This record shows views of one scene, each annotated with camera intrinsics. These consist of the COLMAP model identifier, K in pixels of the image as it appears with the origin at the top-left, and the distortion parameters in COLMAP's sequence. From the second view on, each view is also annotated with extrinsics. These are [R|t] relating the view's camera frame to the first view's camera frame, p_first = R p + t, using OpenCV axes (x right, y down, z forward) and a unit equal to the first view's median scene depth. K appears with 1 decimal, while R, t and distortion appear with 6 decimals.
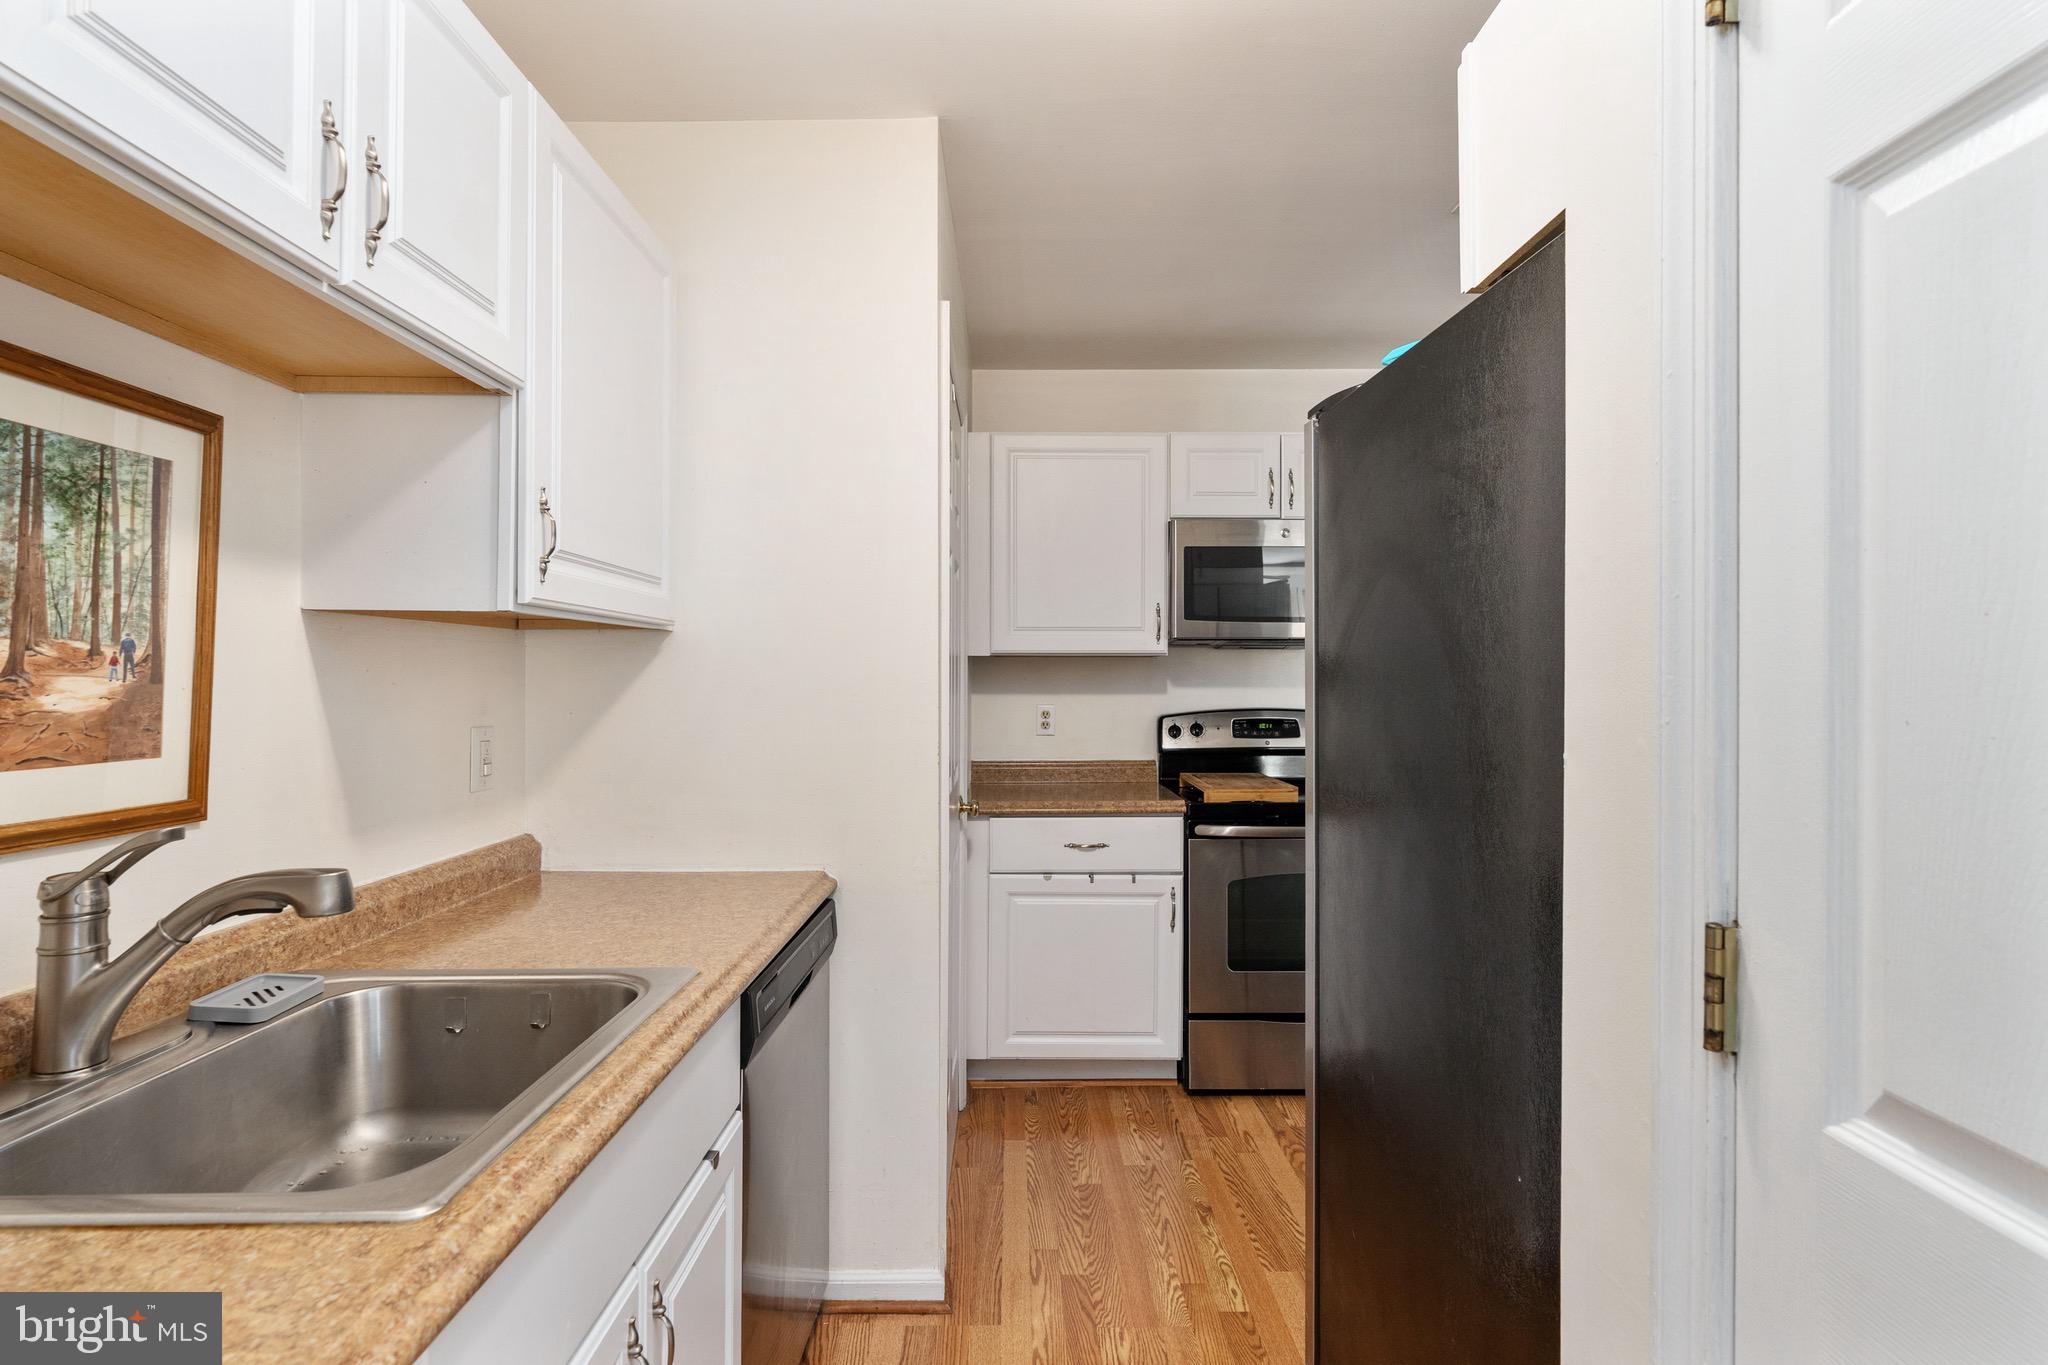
lens RADIAL K [[996.5, 0, 1024.0], [0, 996.5, 682.5], [0, 0, 1]] dist [-0.002889, -0.000099]
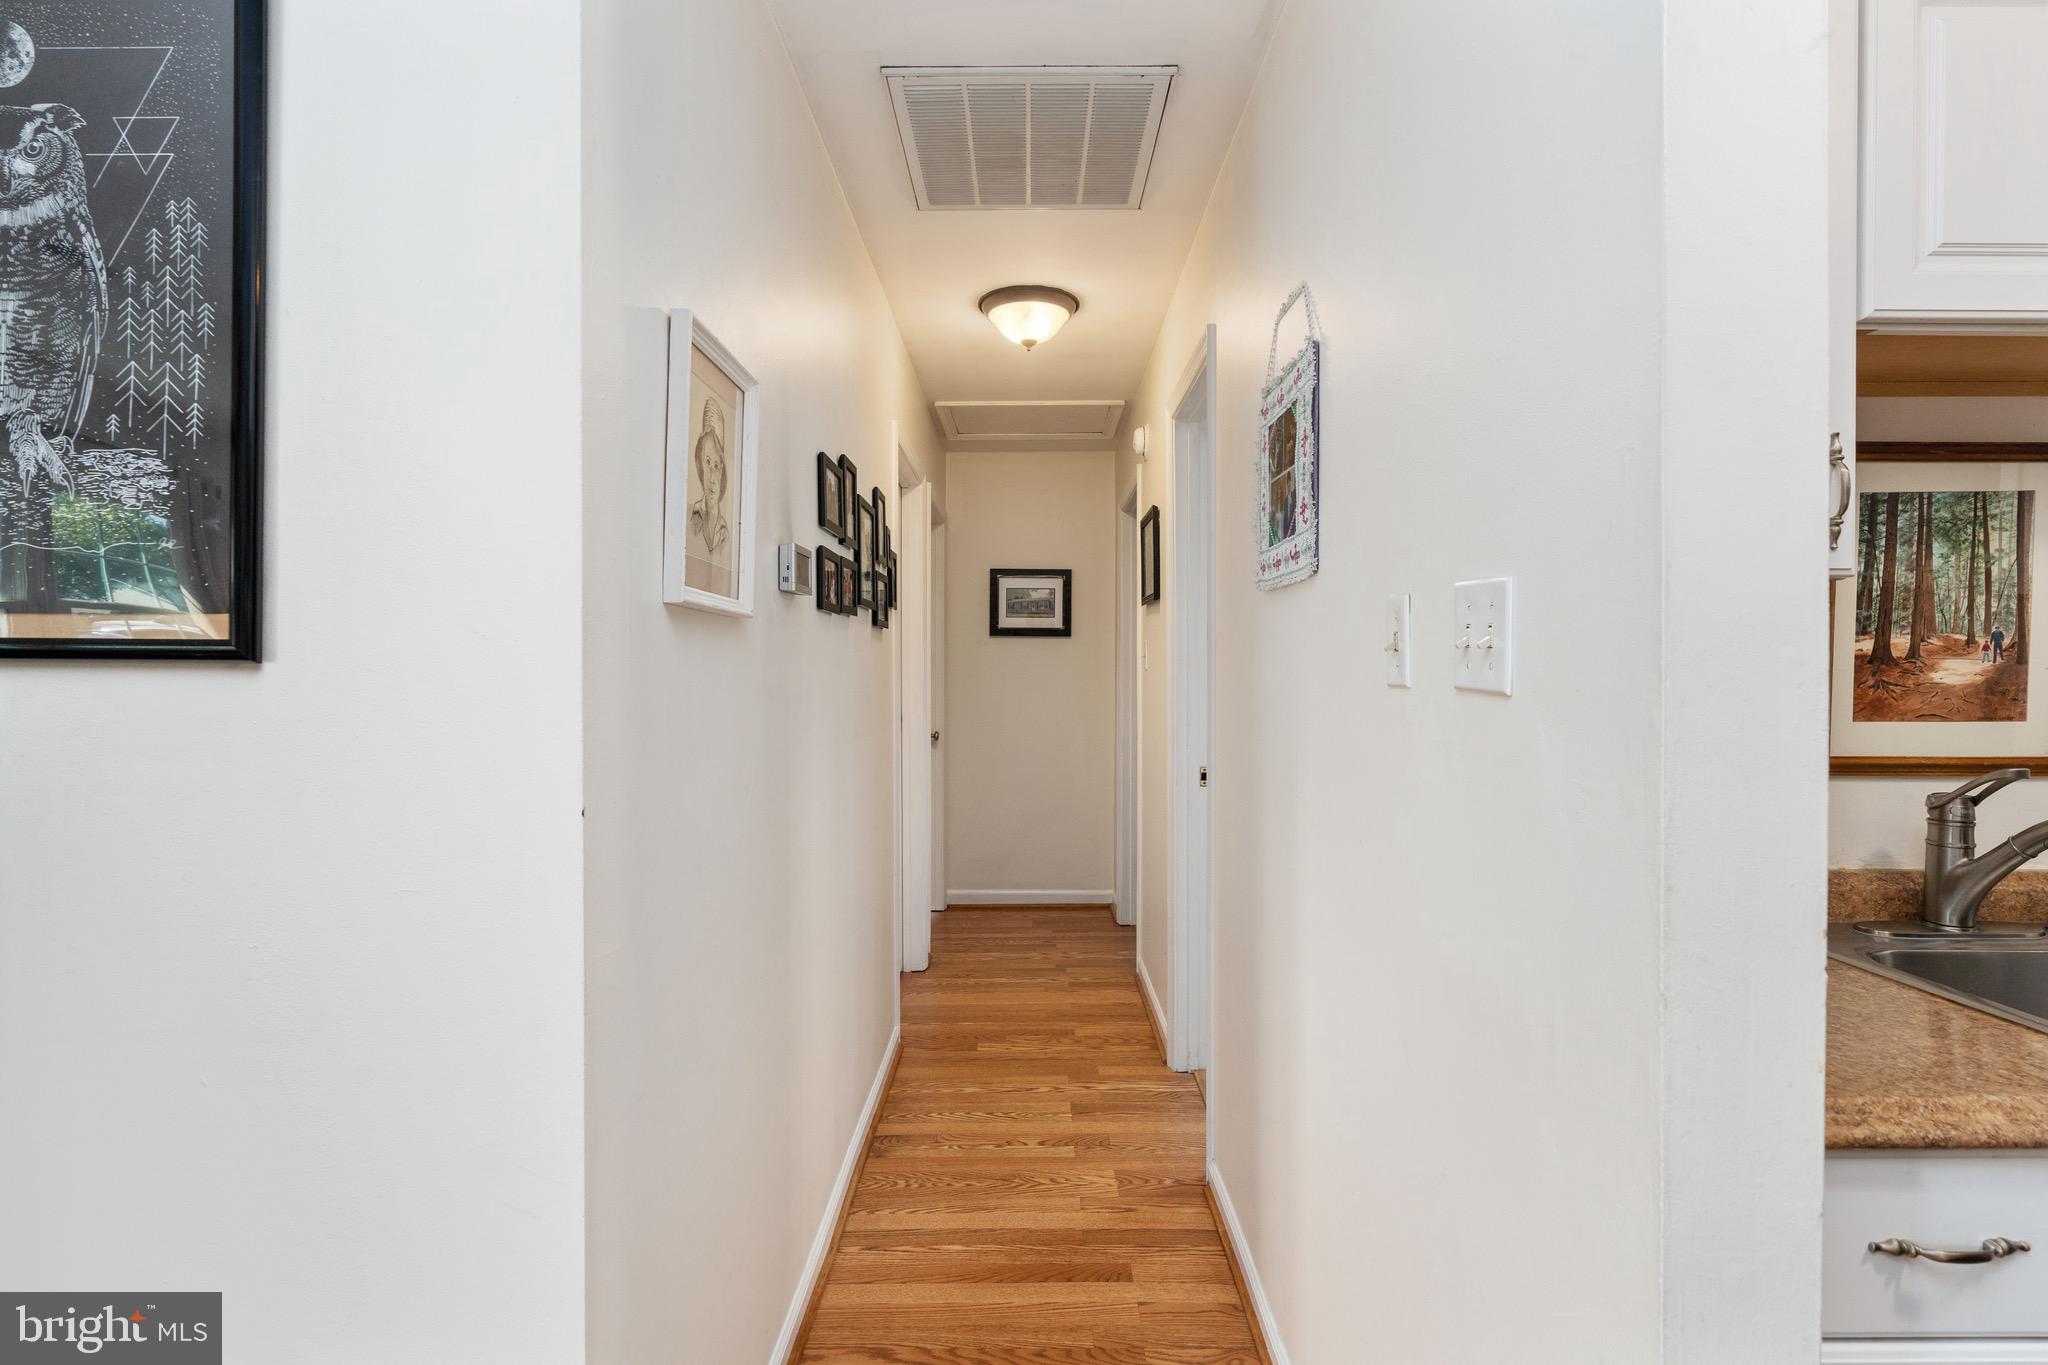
lens RADIAL K [[961.3, 0, 1019.0], [0, 961.3, 662.8], [0, 0, 1]] dist [-0.002622, -0.000281]
pose [[-0.007711, -0.001168, -0.999970, 0.411384], [0.000548, 0.999999, -0.001172, 0.000129], [0.999970, -0.000557, -0.007710, -0.318502]]
